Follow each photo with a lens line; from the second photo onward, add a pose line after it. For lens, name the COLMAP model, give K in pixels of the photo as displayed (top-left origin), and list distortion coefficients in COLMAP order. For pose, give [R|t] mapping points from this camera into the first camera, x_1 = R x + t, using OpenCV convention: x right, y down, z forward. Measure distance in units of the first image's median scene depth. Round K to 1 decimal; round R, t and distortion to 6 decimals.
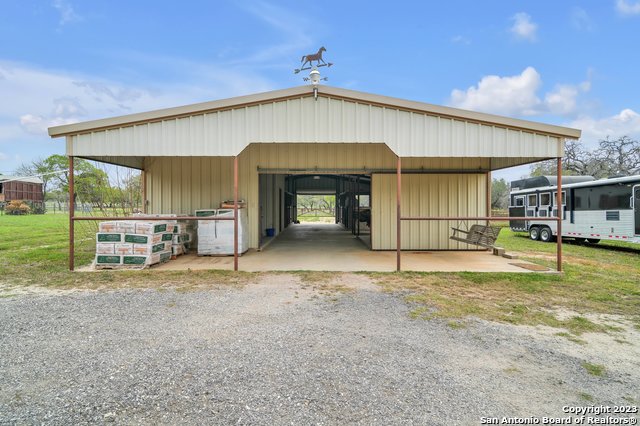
lens RADIAL K [[320.8, 0, 318.2], [0, 320.8, 210.9], [0, 0, 1]] dist [0.003082, 0.000511]
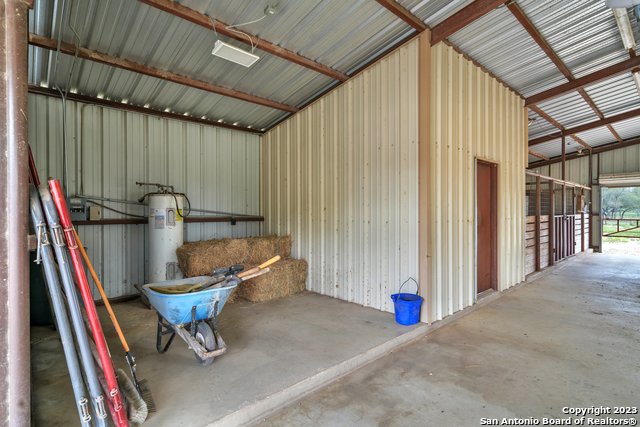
lens RADIAL K [[321.2, 0, 320.0], [0, 321.2, 213.5], [0, 0, 1]] dist [0.003184, -0.000080]
pose [[0.669279, 0.001624, -0.743010, 0.008096], [-0.008829, 0.999944, -0.005767, -0.011483], [0.742959, 0.010420, 0.669256, 0.585805]]
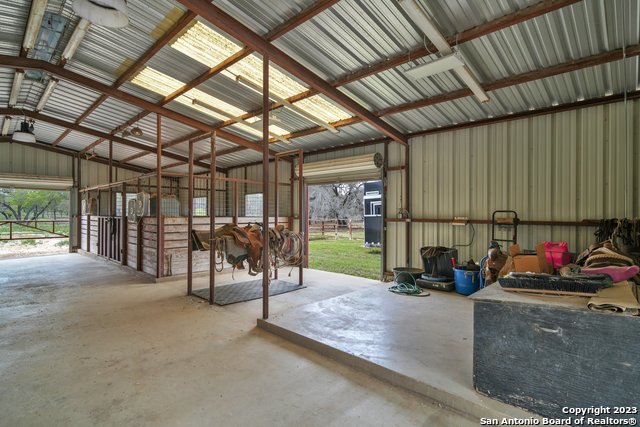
lens RADIAL K [[320.8, 0, 318.2], [0, 320.8, 211.4], [0, 0, 1]] dist [0.003082, 0.000511]
pose [[0.696888, 0.005928, 0.717155, -0.042073], [0.008828, 0.999819, -0.016843, -0.011792], [-0.717126, 0.018069, 0.696710, 0.601890]]
